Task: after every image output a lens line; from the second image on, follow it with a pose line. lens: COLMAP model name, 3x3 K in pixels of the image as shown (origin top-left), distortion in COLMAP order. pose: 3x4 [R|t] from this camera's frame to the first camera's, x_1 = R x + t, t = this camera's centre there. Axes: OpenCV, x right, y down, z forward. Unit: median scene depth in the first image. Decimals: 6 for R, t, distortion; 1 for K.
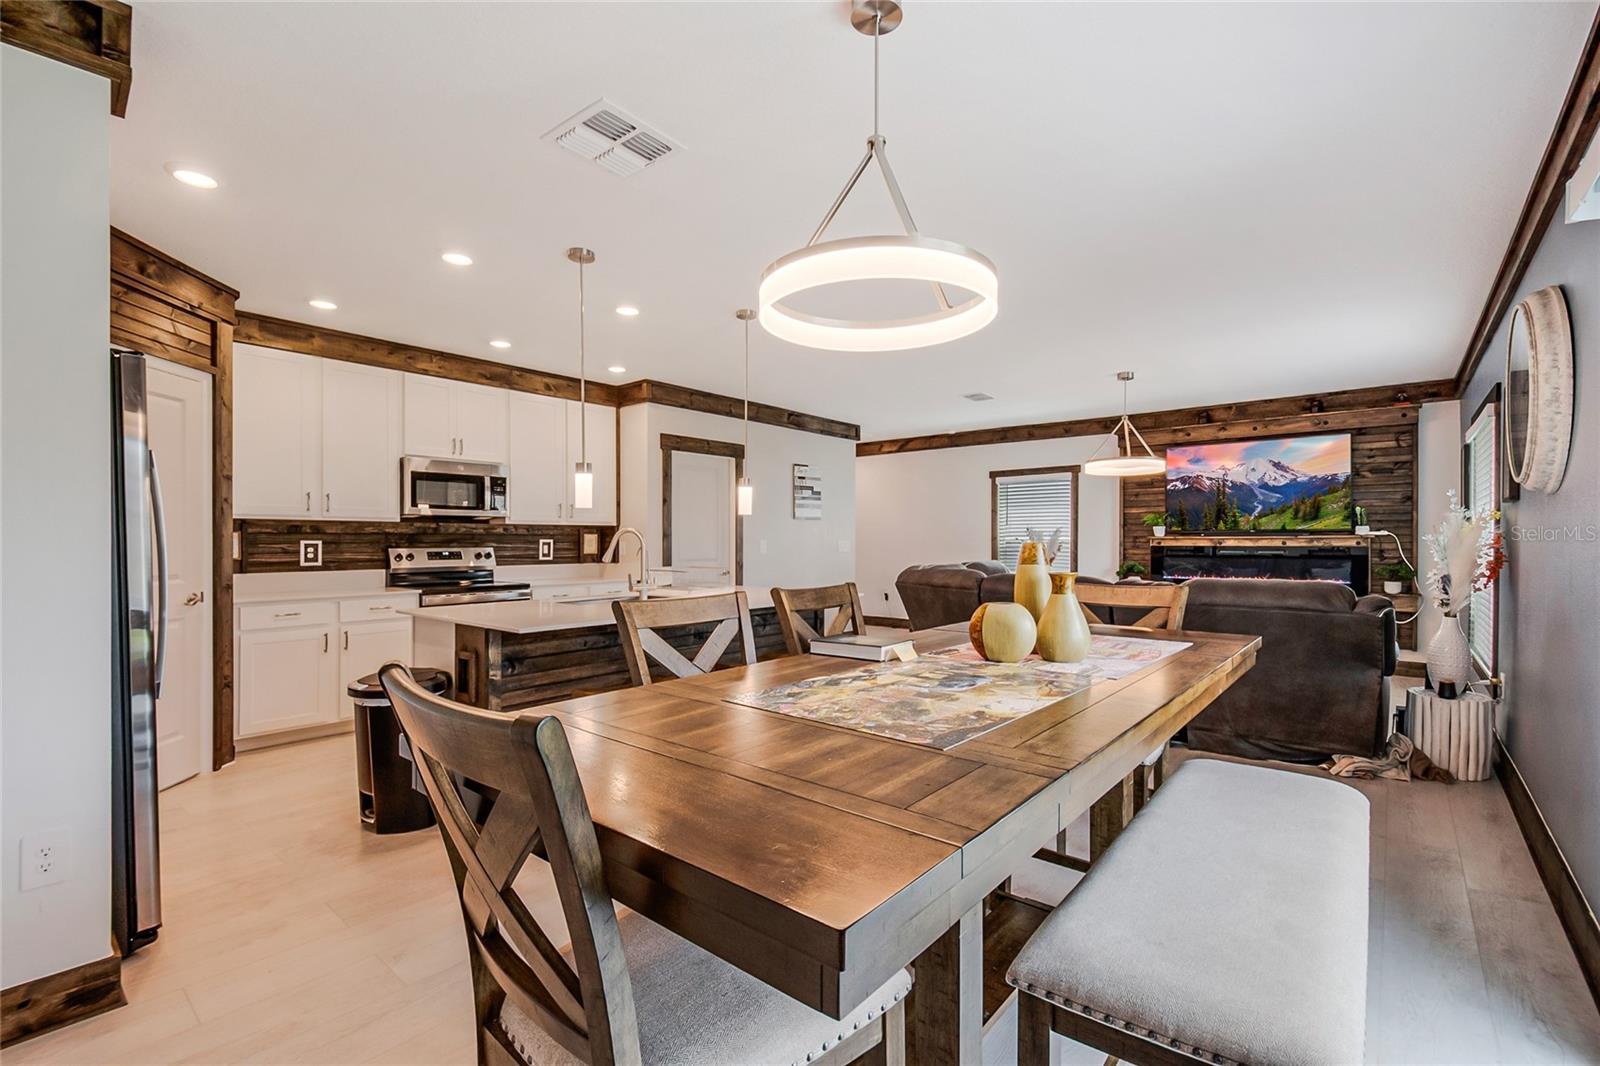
lens RADIAL K [[699.2, 0, 804.1], [0, 699.2, 544.4], [0, 0, 1]] dist [-0.005401, -0.004999]
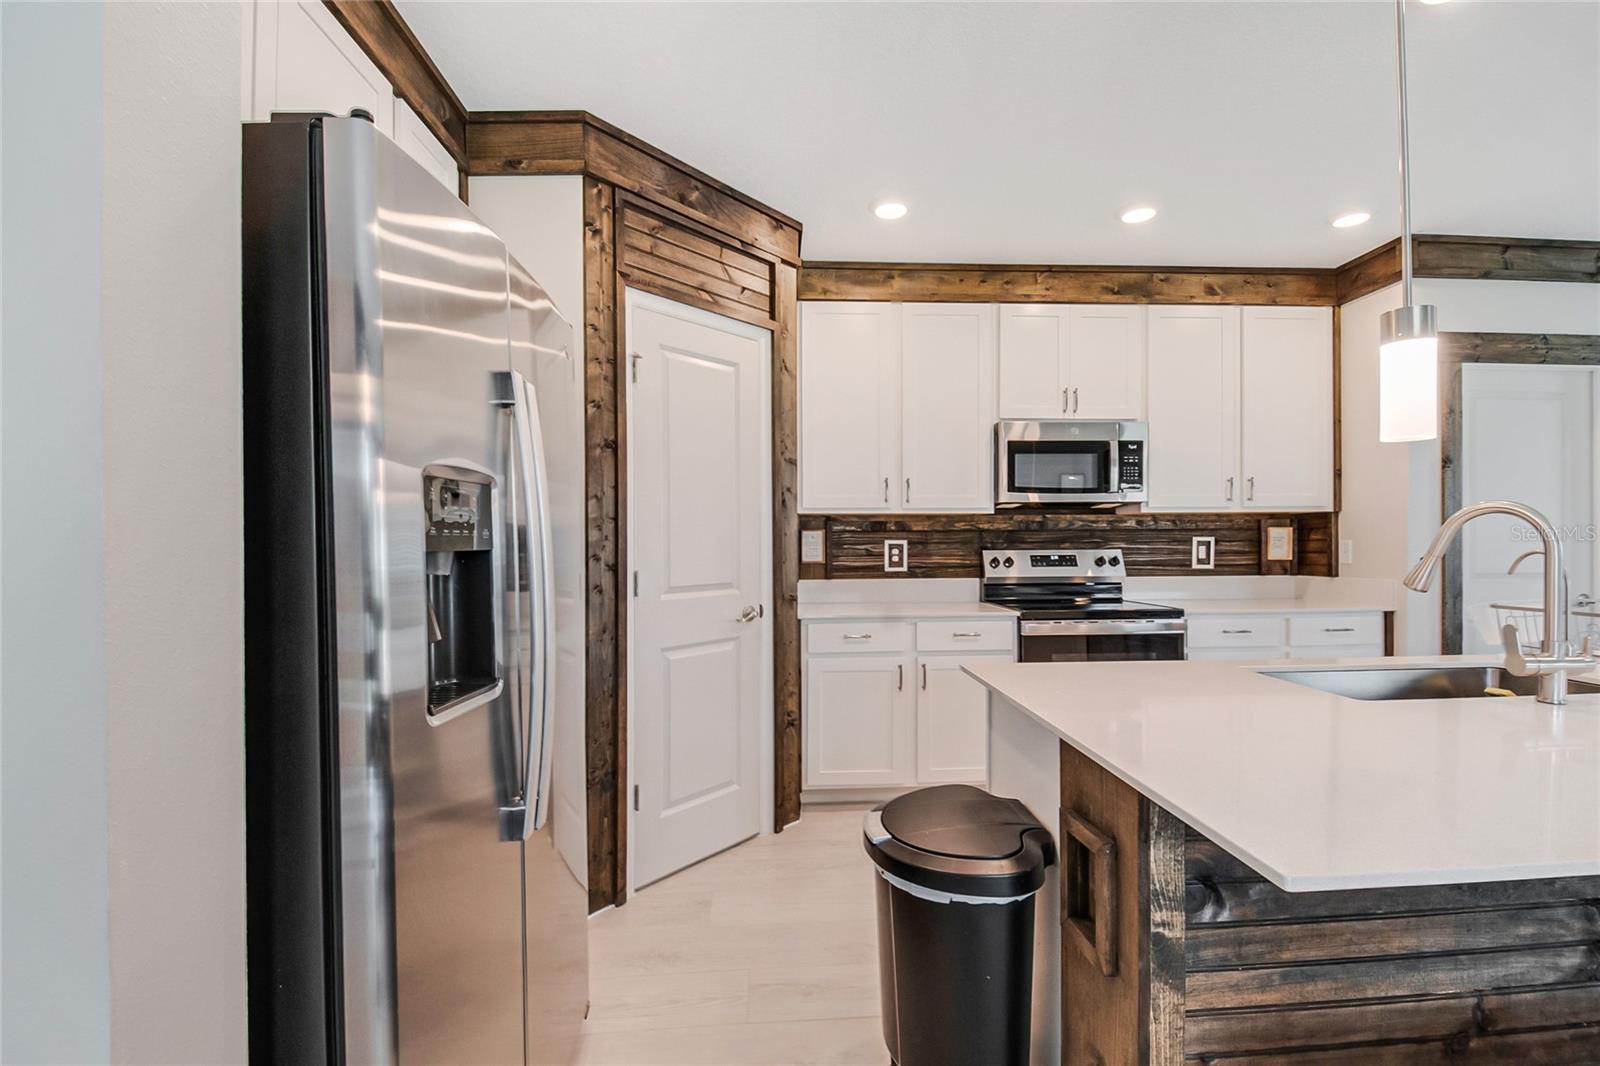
lens RADIAL K [[699.2, 0, 814.4], [0, 699.2, 547.4], [0, 0, 1]] dist [-0.005401, -0.004999]
pose [[0.685555, 0.002647, -0.728016, -0.182028], [0.002126, 0.999982, 0.005637, -0.002107], [0.728018, -0.005412, 0.685537, 0.371392]]
